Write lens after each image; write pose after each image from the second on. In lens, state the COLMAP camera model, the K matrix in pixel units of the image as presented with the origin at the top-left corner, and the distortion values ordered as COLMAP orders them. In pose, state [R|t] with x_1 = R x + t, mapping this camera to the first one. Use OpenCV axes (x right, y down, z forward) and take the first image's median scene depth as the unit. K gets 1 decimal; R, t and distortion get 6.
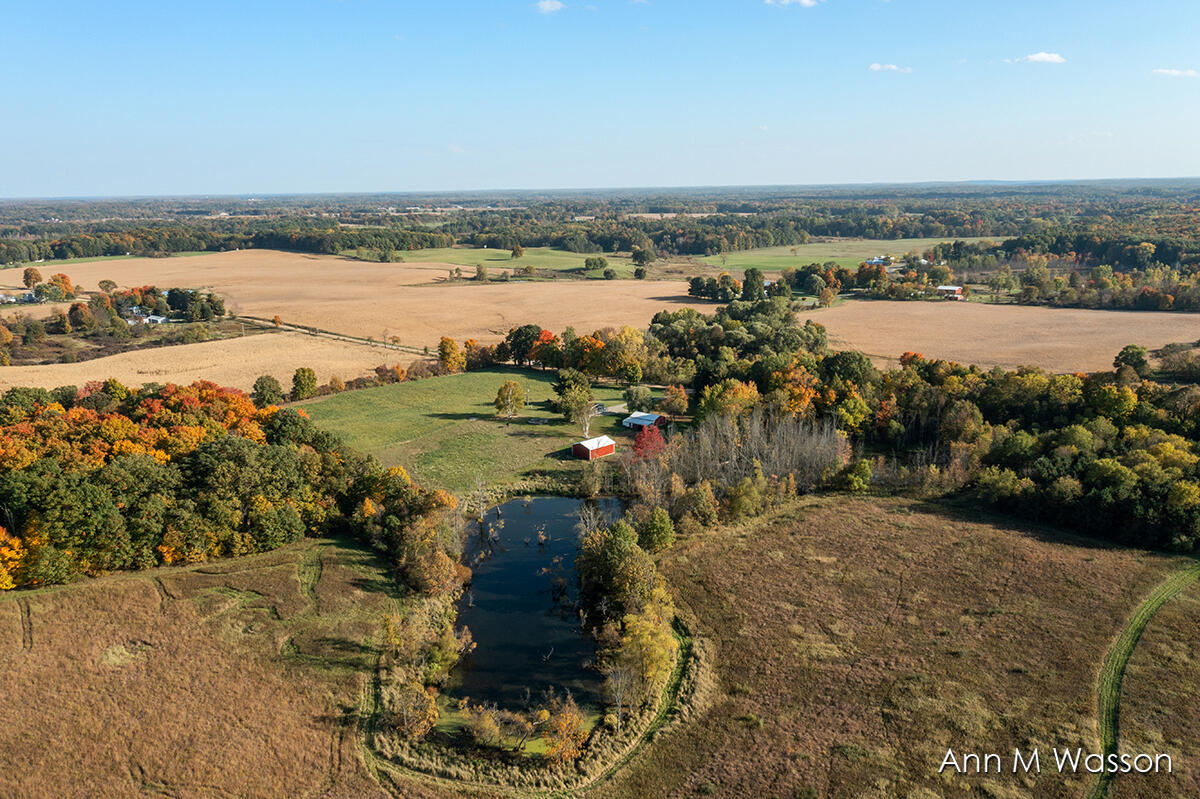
lens RADIAL K [[942.3, 0, 600.0], [0, 942.3, 399.5], [0, 0, 1]] dist [0.000621, 0.010537]
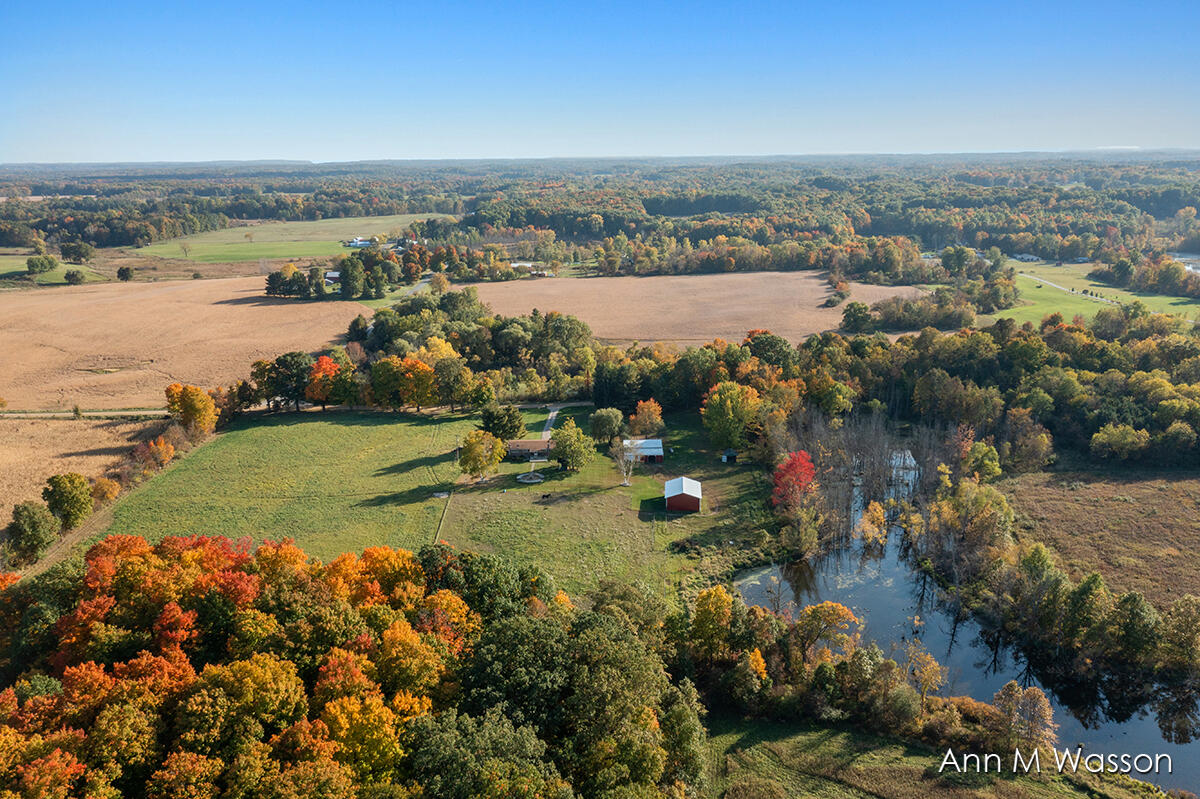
lens RADIAL K [[942.3, 0, 600.0], [0, 942.3, 399.5], [0, 0, 1]] dist [0.000621, 0.010537]
pose [[0.751844, -0.157597, 0.640230, -0.397699], [0.144309, 0.986804, 0.073441, -0.068195], [-0.643355, 0.037175, 0.764665, 0.328869]]
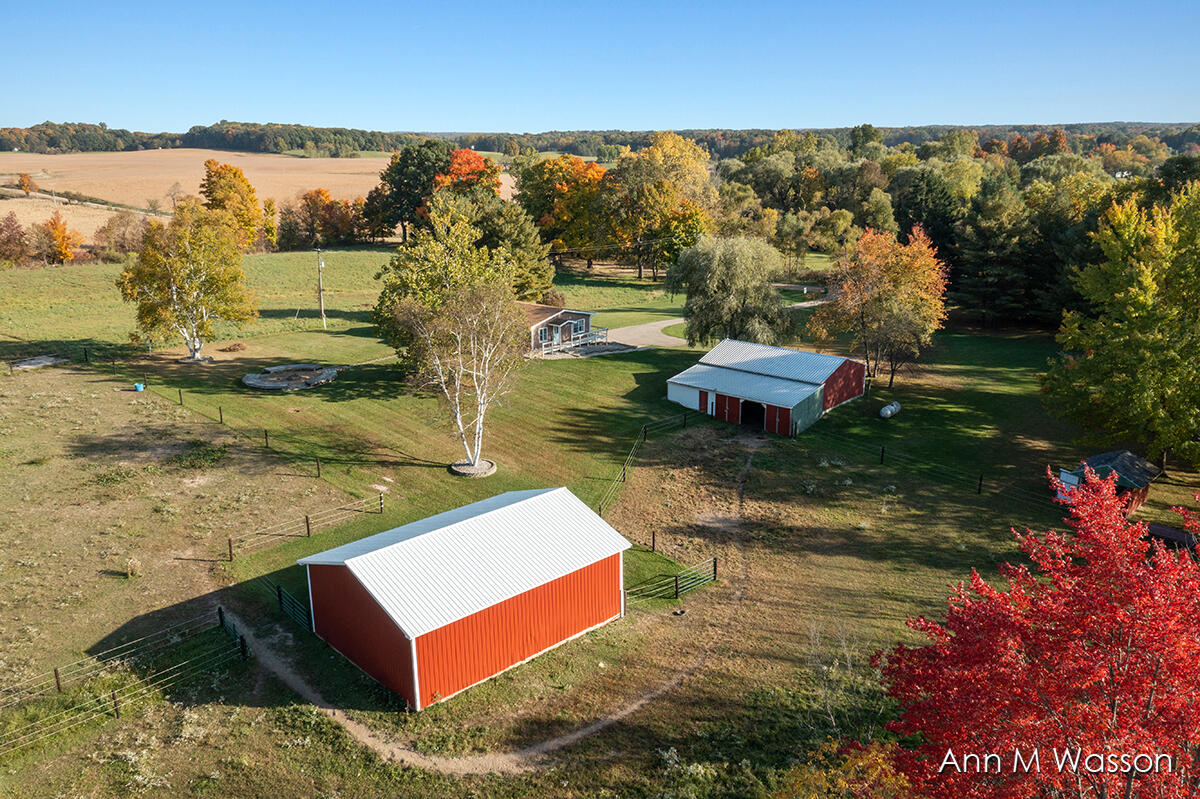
lens RADIAL K [[942.3, 0, 600.0], [0, 942.3, 399.5], [0, 0, 1]] dist [0.000621, 0.010537]
pose [[0.999649, 0.013930, -0.022528, 0.010858], [-0.012728, 0.998533, 0.052632, 0.012604], [0.023228, -0.052326, 0.998360, 0.633457]]
